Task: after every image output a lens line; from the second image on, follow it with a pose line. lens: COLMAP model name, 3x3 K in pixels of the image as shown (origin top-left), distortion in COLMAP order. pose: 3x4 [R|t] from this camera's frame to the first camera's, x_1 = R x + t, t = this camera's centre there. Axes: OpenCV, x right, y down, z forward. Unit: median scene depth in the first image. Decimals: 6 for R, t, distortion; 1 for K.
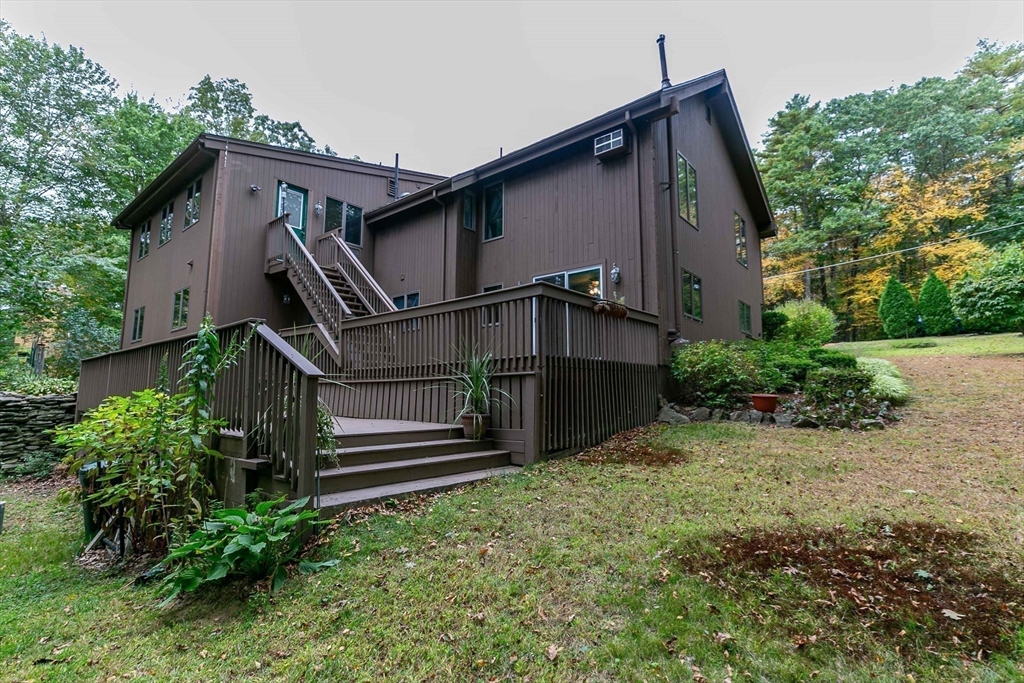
lens RADIAL K [[485.8, 0, 512.0], [0, 485.8, 341.5], [0, 0, 1]] dist [-0.000047, -0.000023]
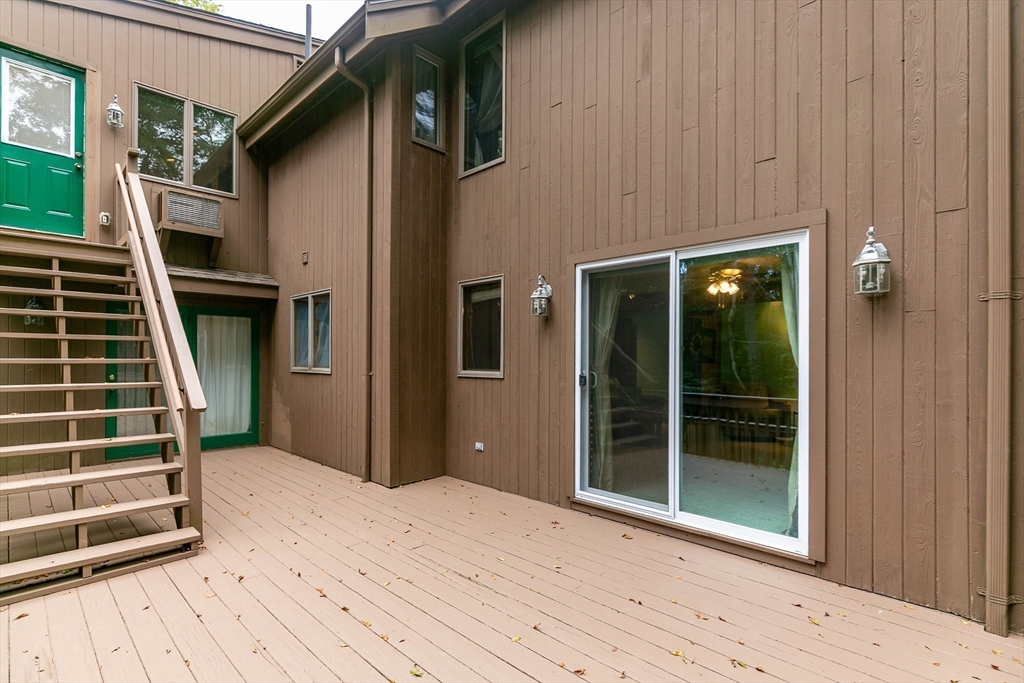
lens RADIAL K [[497.0, 0, 514.4], [0, 497.0, 357.8], [0, 0, 1]] dist [0.001302, -0.000091]
pose [[0.996712, 0.004266, -0.080912, 0.024687], [0.005134, 0.993281, 0.115612, -0.096698], [0.080862, -0.115647, 0.989994, 0.556826]]
